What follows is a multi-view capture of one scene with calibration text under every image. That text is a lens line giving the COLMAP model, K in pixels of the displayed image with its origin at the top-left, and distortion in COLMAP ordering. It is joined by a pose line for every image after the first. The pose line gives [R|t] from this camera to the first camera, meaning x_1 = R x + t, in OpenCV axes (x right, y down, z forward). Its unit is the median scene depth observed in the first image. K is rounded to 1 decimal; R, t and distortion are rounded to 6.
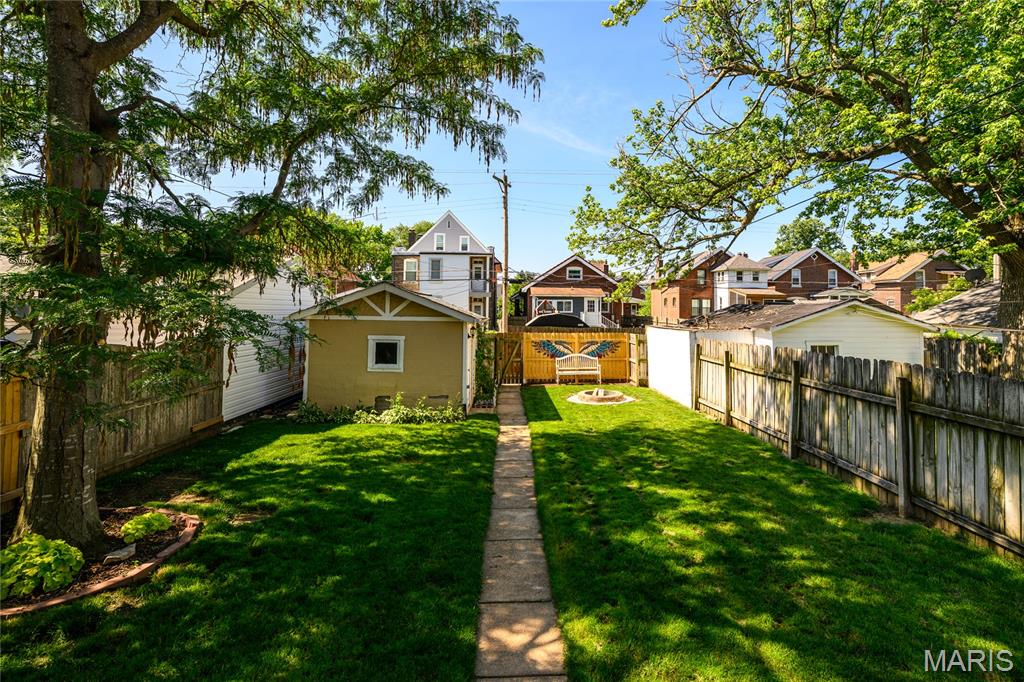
lens RADIAL K [[508.4, 0, 512.6], [0, 508.4, 340.6], [0, 0, 1]] dist [-0.002257, -0.000042]
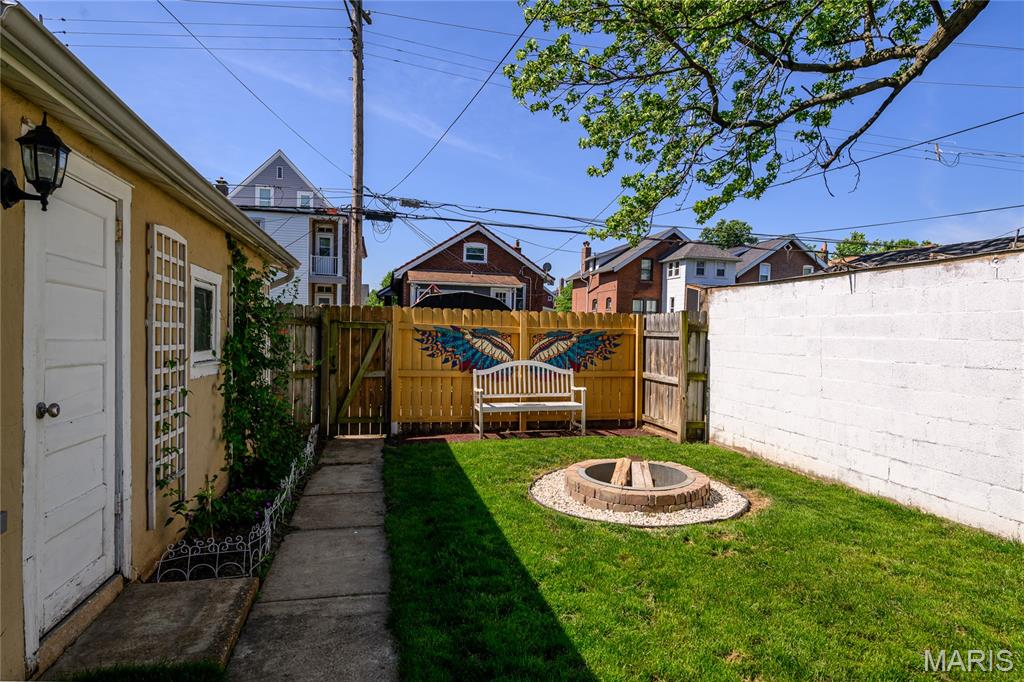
lens RADIAL K [[585.8, 0, 528.6], [0, 585.8, 370.2], [0, 0, 1]] dist [0.001034, 0.000013]
pose [[0.970854, 0.008459, 0.239522, 0.014961], [-0.011676, 0.999860, 0.012014, 0.027700], [-0.239386, -0.014460, 0.970817, 0.527812]]
